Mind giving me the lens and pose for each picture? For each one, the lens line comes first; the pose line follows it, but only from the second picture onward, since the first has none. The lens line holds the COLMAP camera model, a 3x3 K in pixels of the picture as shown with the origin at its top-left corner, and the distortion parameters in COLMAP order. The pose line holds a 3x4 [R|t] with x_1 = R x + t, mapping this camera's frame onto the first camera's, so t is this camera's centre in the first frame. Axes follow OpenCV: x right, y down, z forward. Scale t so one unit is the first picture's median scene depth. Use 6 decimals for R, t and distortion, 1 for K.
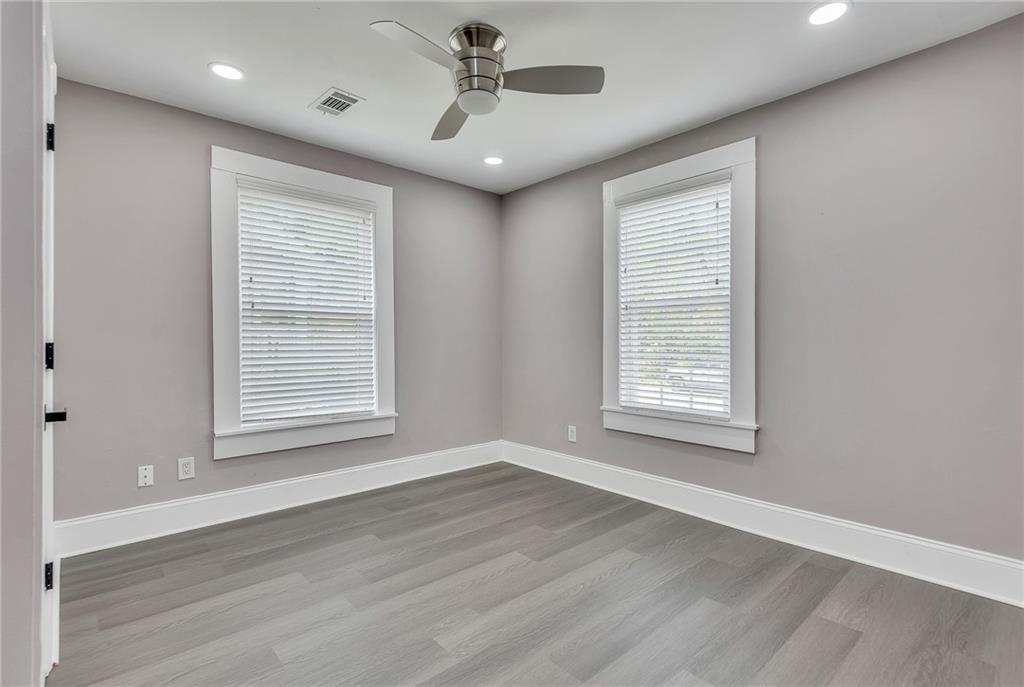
lens RADIAL K [[487.1, 0, 511.4], [0, 487.1, 337.1], [0, 0, 1]] dist [0.000656, -0.000042]
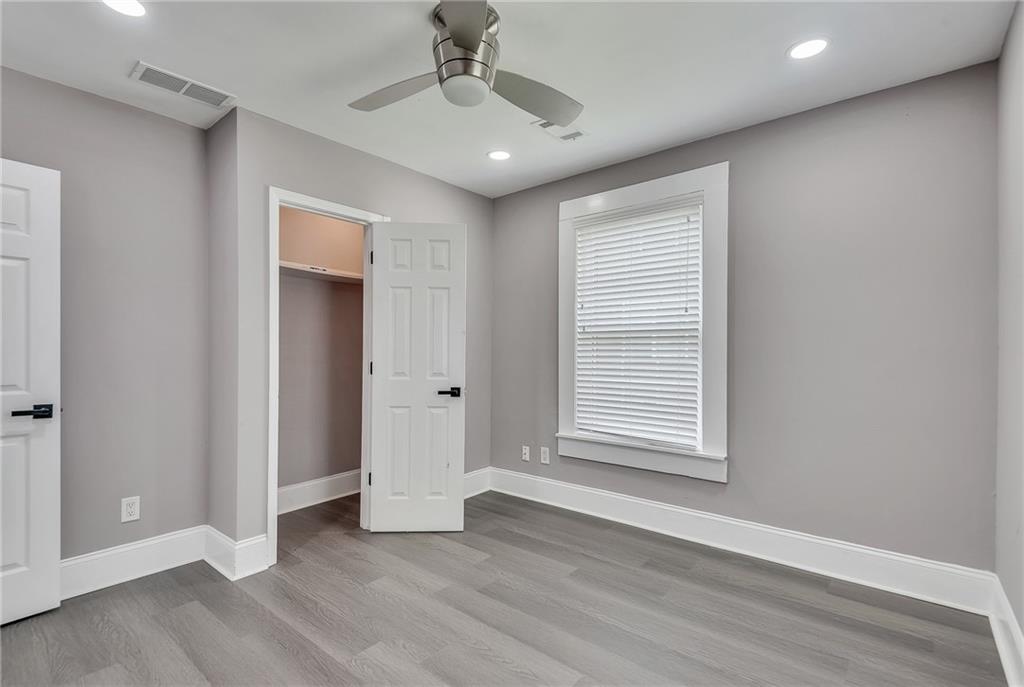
lens RADIAL K [[474.5, 0, 516.4], [0, 474.5, 353.2], [0, 0, 1]] dist [0.002763, 0.000093]
pose [[0.144345, -0.000248, -0.989527, 0.547669], [0.000430, 1.000000, -0.000188, -0.007081], [0.989527, -0.000398, 0.144345, 0.688889]]
